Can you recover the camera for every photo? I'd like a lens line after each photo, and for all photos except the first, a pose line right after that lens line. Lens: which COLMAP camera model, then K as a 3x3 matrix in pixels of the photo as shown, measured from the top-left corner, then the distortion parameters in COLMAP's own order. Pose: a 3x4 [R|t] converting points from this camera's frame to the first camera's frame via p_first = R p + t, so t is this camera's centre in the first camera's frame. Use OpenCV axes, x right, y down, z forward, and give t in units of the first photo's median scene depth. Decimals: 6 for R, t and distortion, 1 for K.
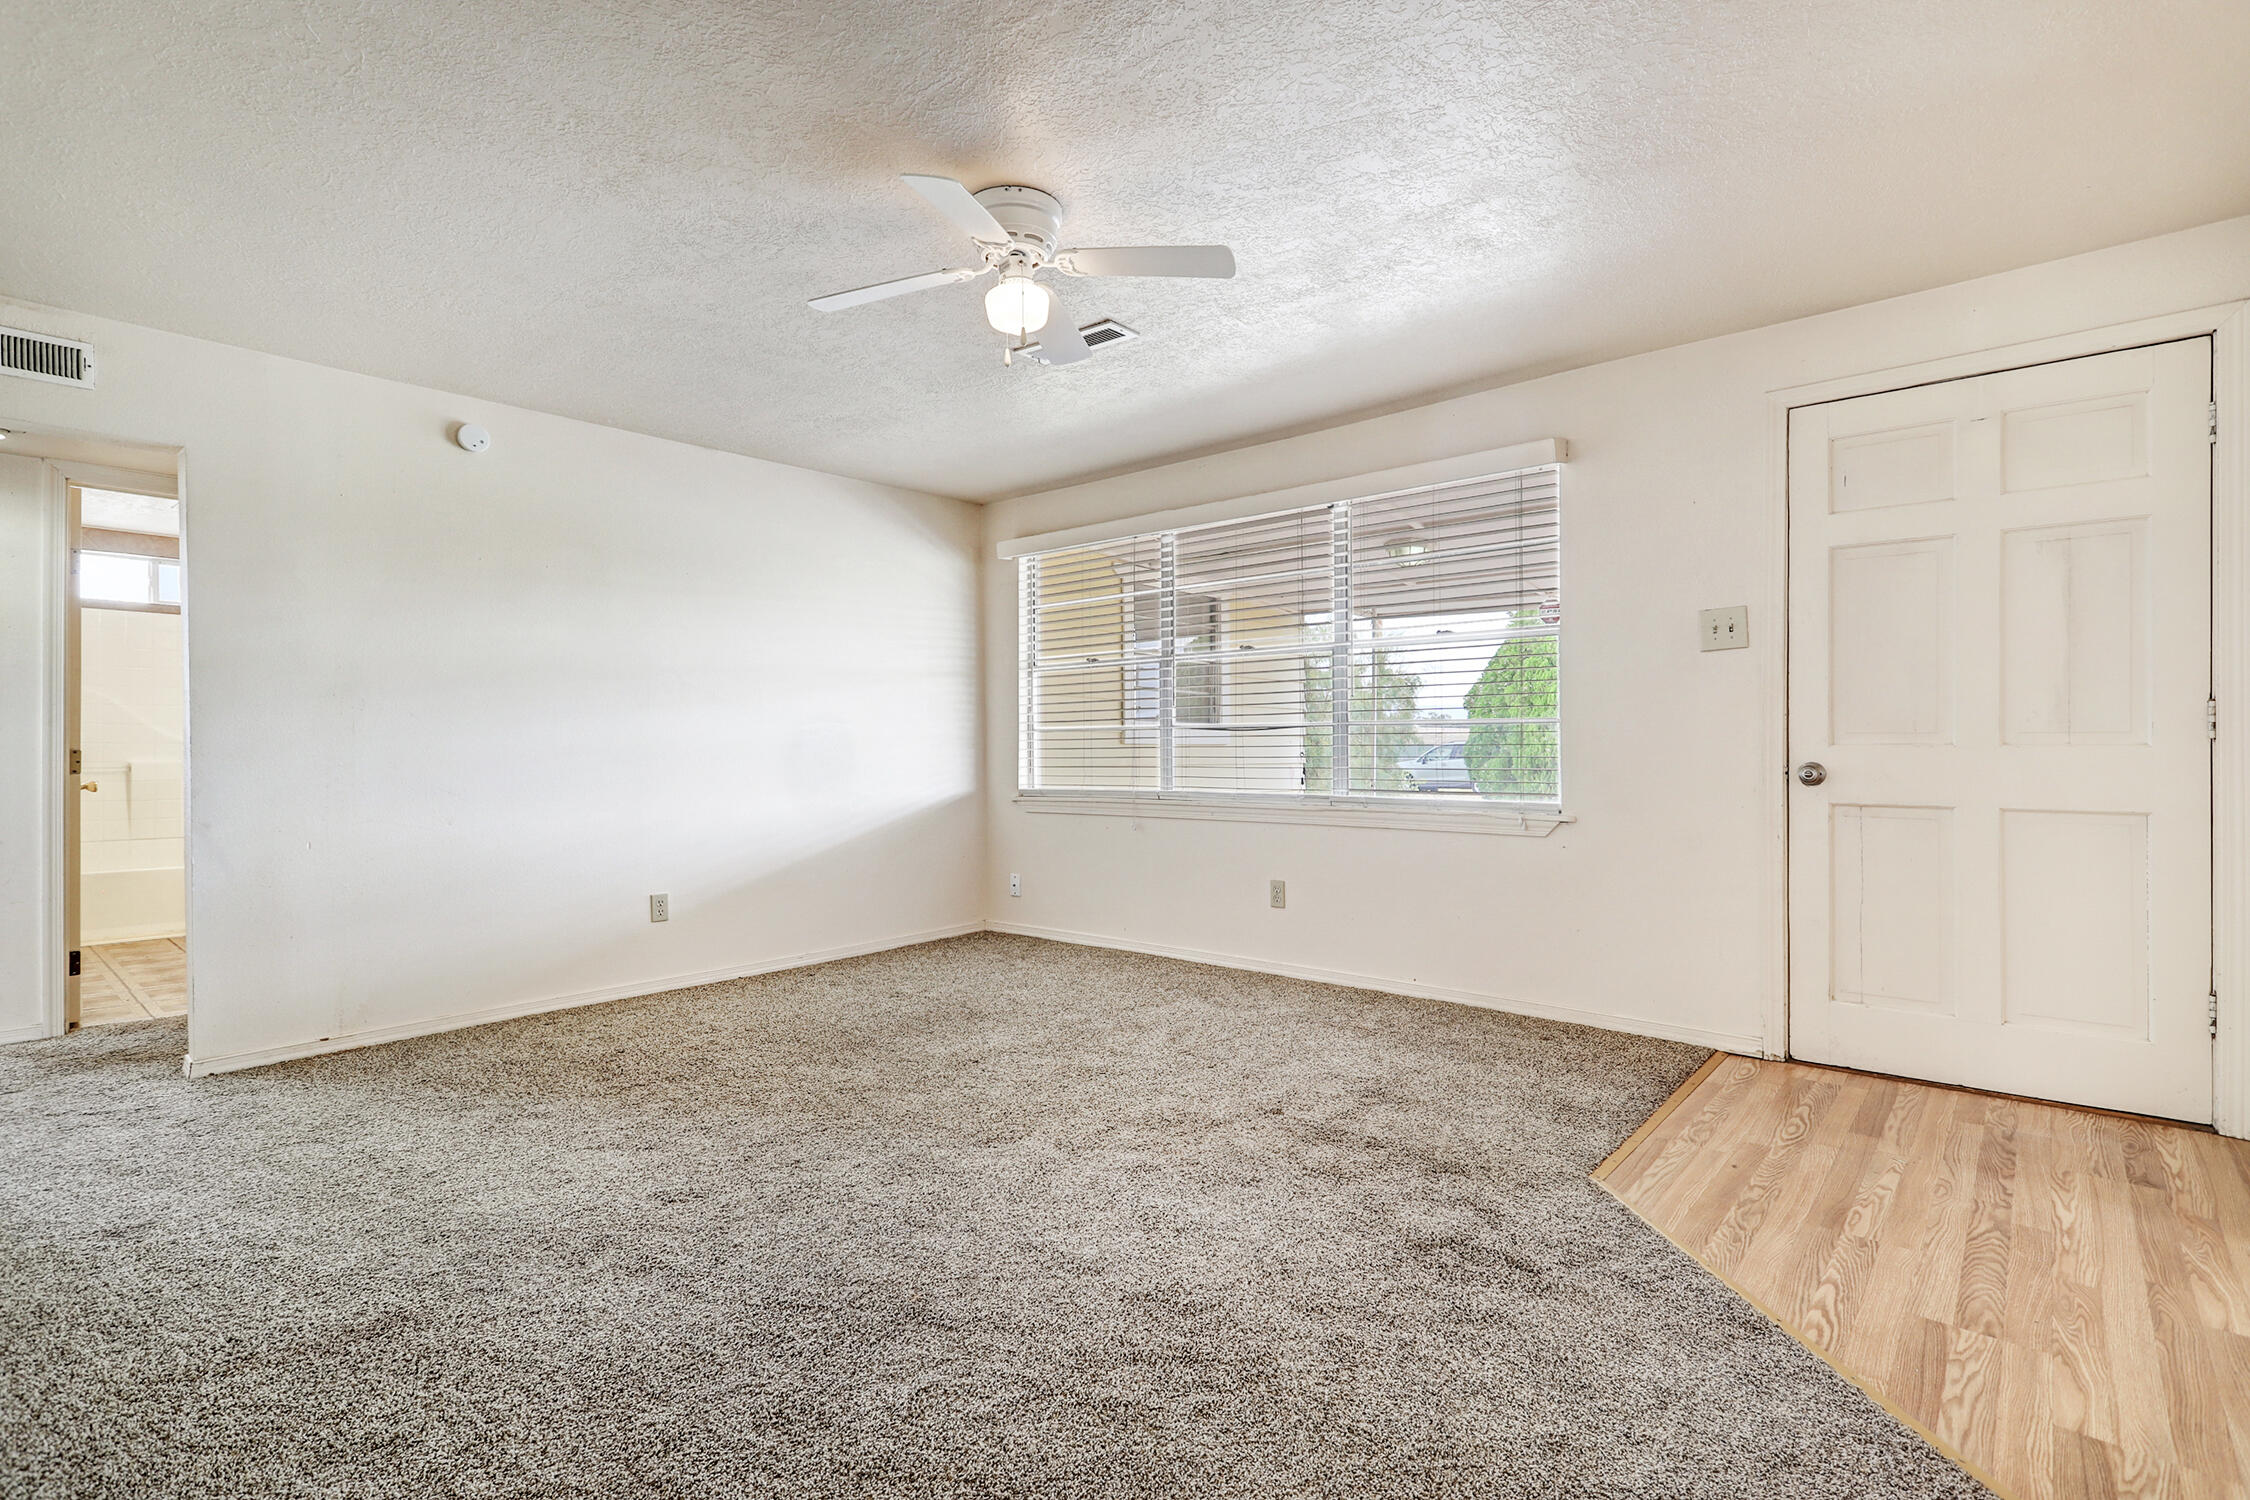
lens RADIAL K [[1085.8, 0, 1125.0], [0, 1085.8, 750.0], [0, 0, 1]] dist [-0.000622, -0.000037]
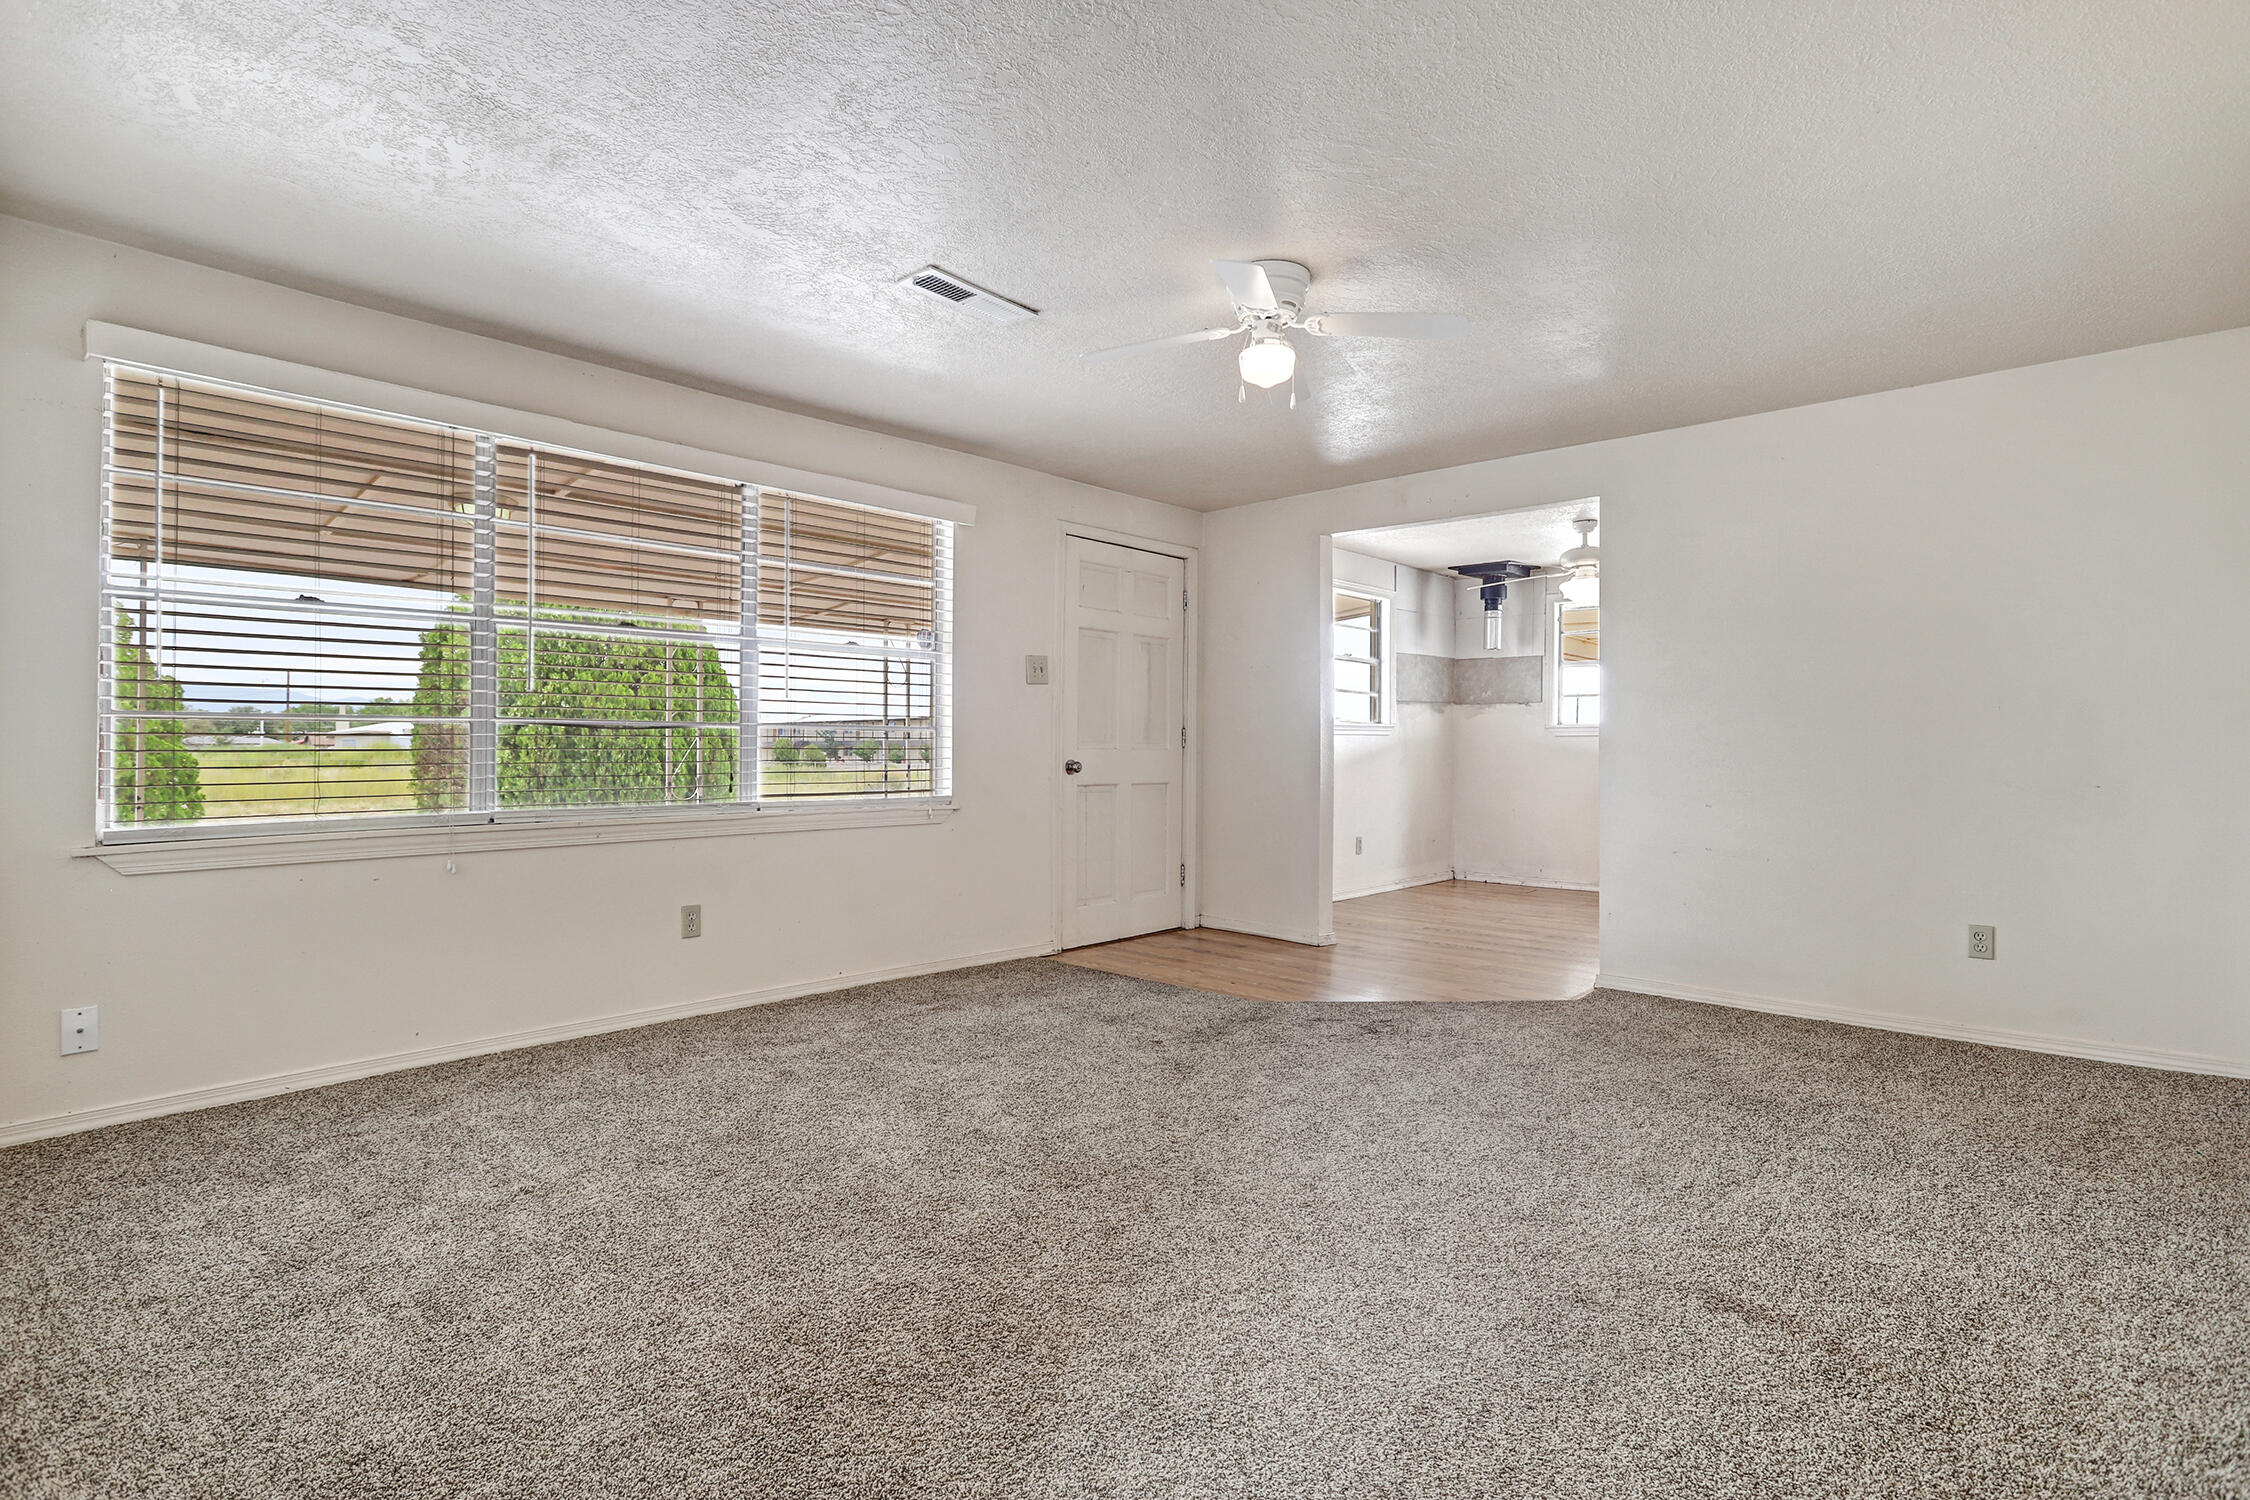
lens RADIAL K [[1088.5, 0, 1125.0], [0, 1088.5, 750.0], [0, 0, 1]] dist [0.000422, 0.000047]
pose [[0.036811, 0.003060, 0.999318, -0.865125], [0.001918, 0.999993, -0.003133, 0.001966], [-0.999320, 0.002032, 0.036805, 0.773908]]
